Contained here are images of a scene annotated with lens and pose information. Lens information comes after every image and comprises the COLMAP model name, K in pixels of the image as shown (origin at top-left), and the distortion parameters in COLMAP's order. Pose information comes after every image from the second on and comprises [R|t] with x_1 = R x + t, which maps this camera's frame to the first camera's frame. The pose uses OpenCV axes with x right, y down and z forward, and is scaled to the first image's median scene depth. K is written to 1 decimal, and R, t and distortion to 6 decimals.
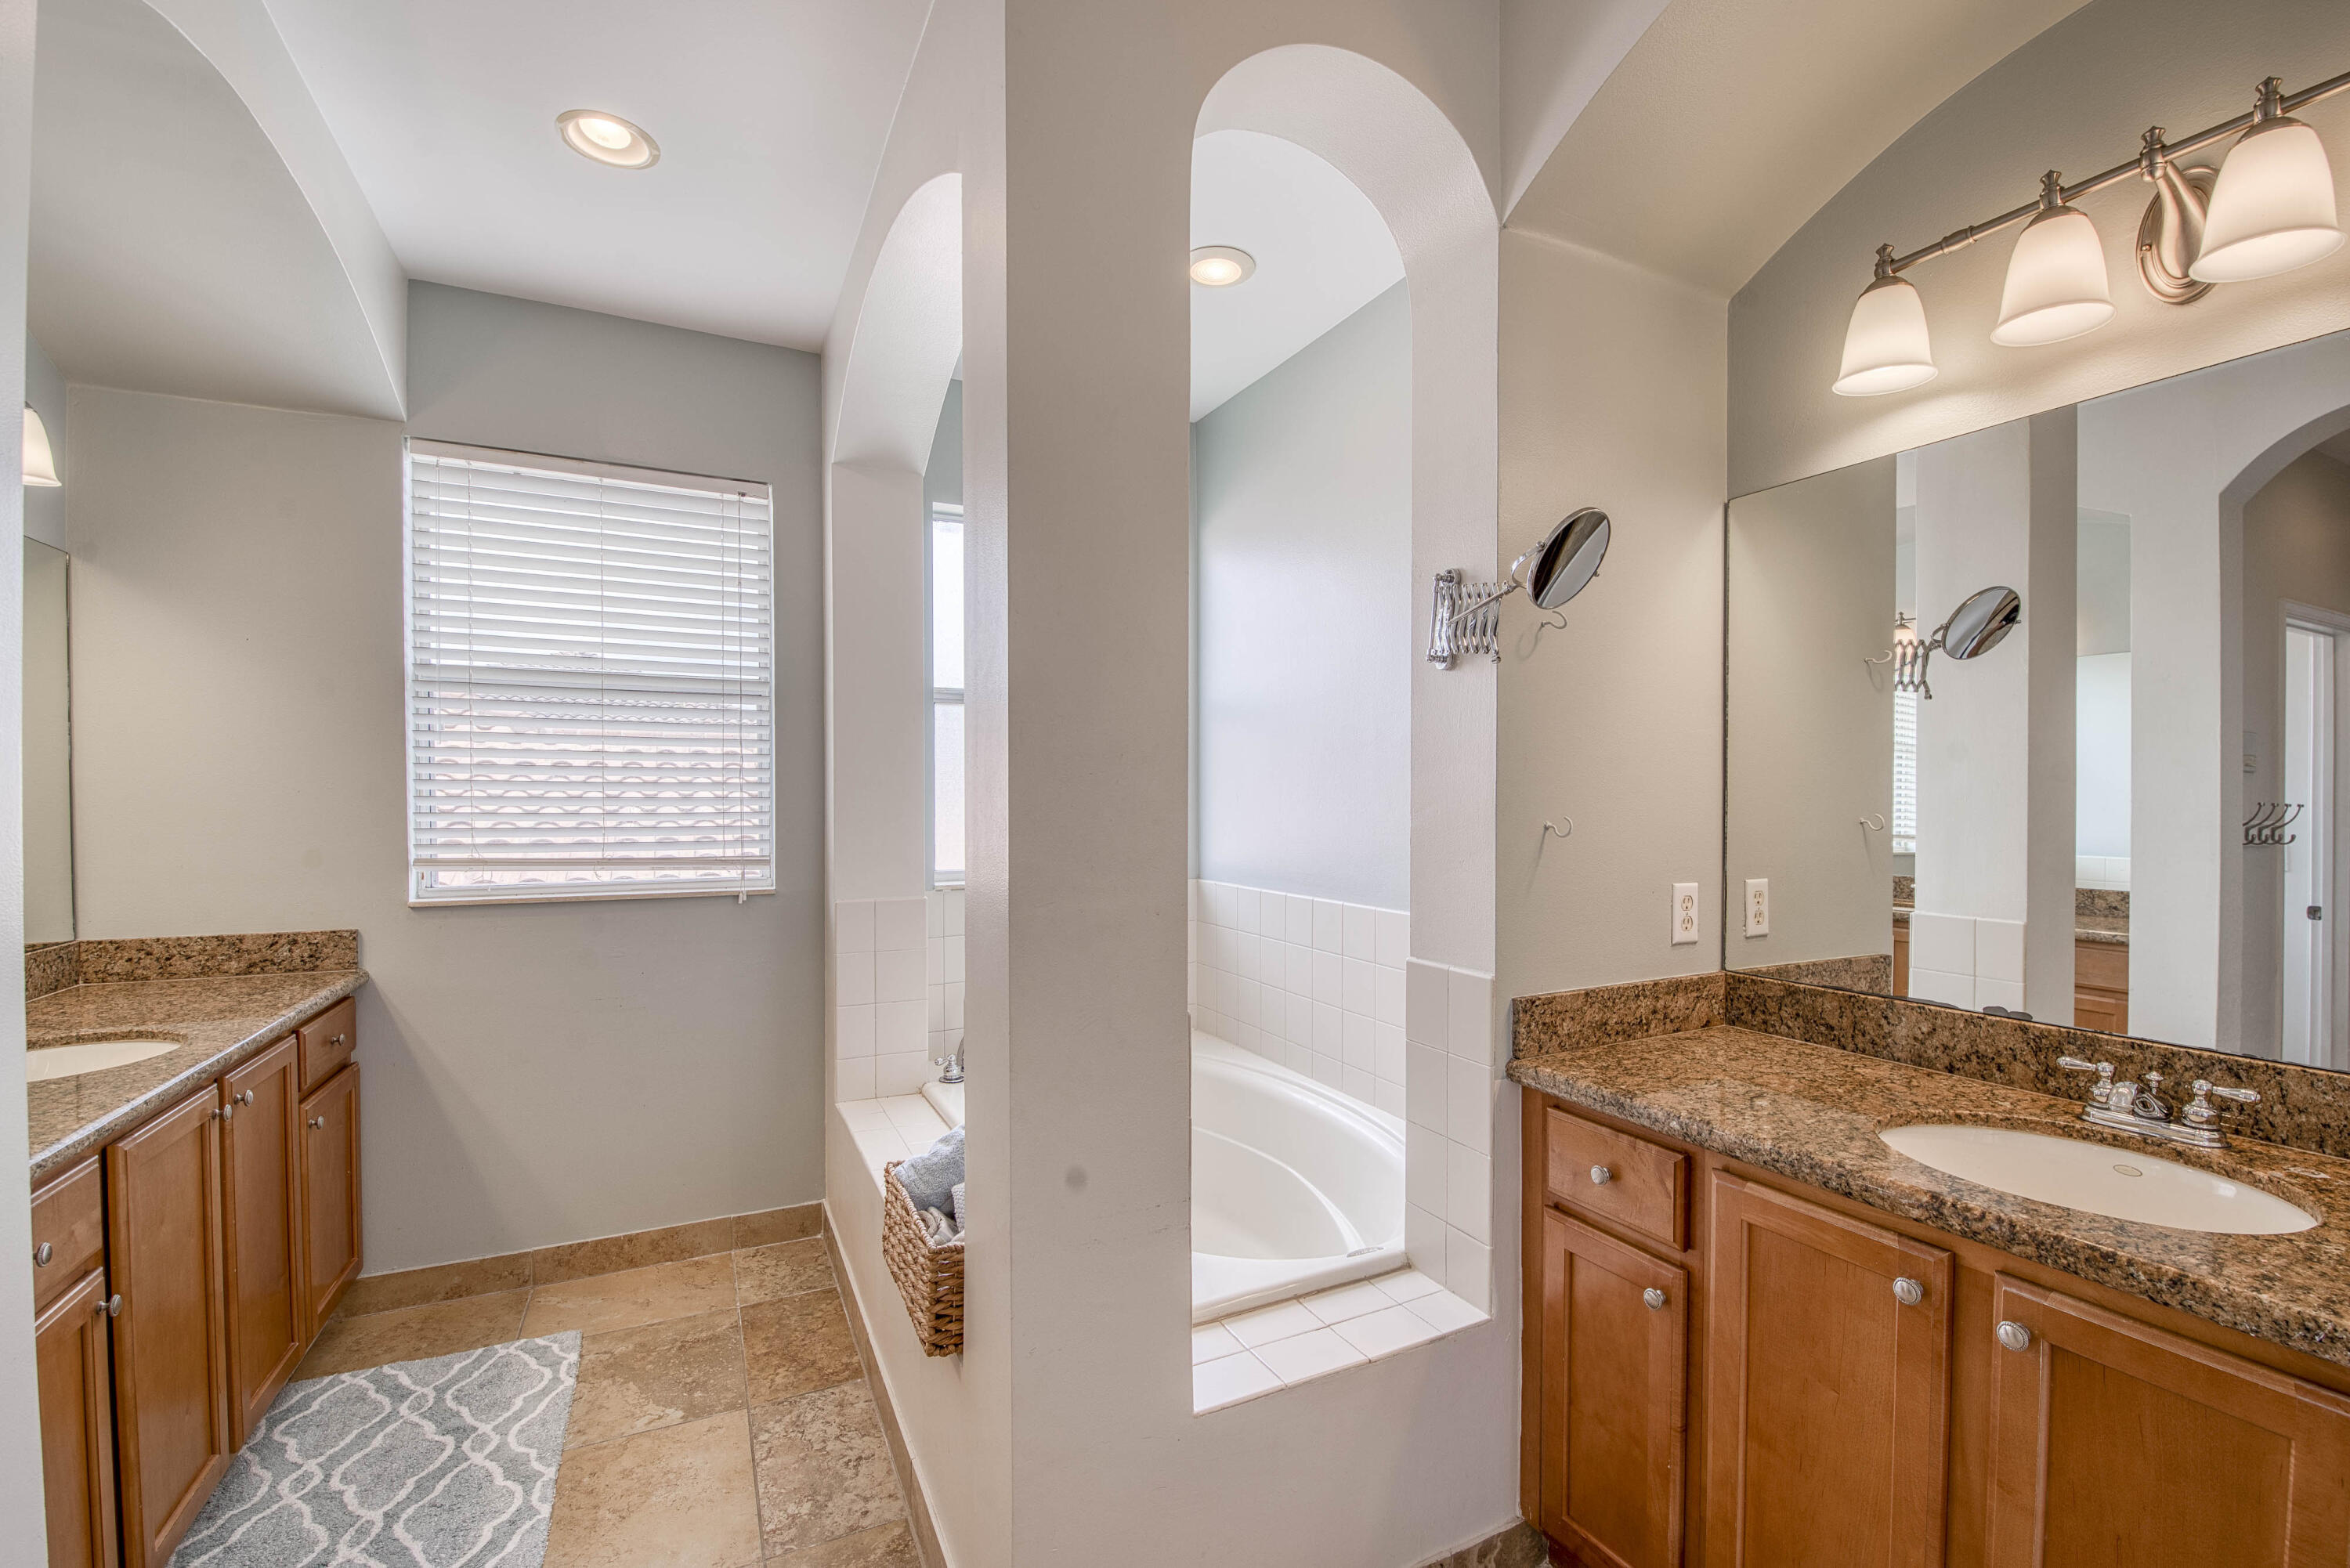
lens RADIAL K [[1010.8, 0, 1203.1], [0, 1010.8, 810.0], [0, 0, 1]] dist [-0.001930, -0.010794]
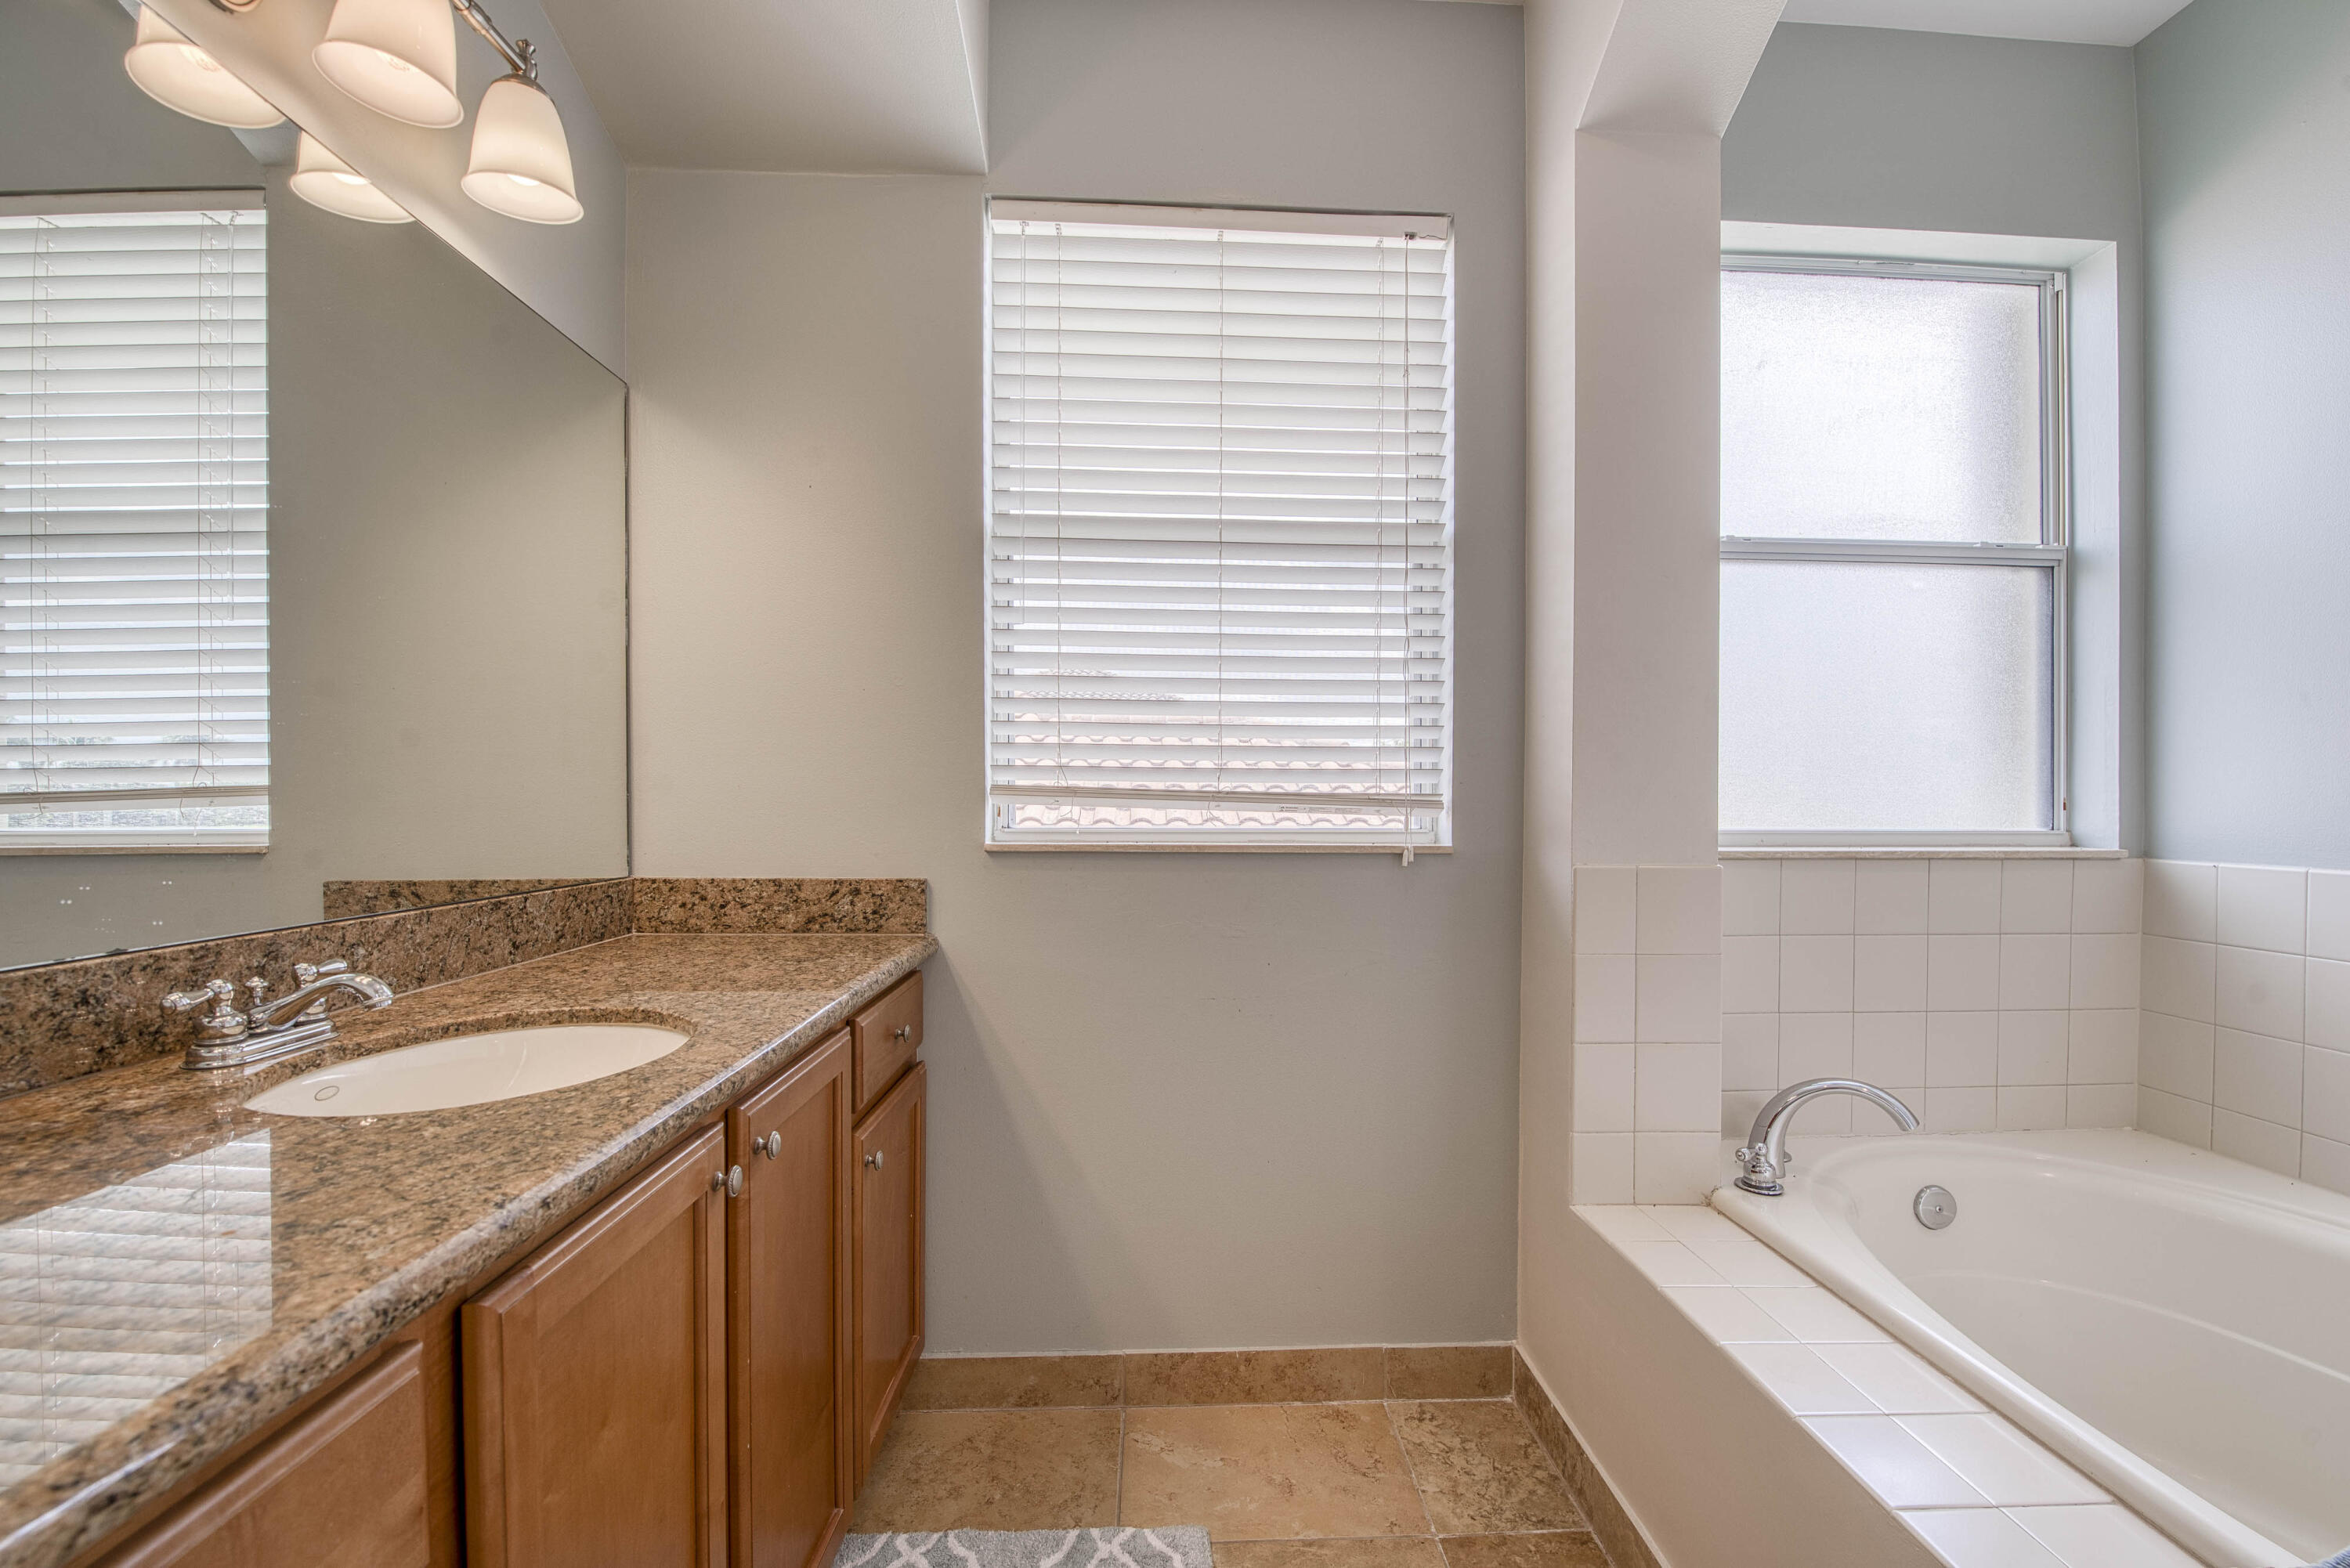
lens RADIAL K [[1010.8, 0, 1203.1], [0, 1010.8, 810.0], [0, 0, 1]] dist [-0.001930, -0.010794]
pose [[0.911516, 0.008227, -0.411182, -0.370617], [-0.009723, 0.999952, -0.001546, 0.070562], [0.411150, 0.005407, 0.911552, 0.428001]]
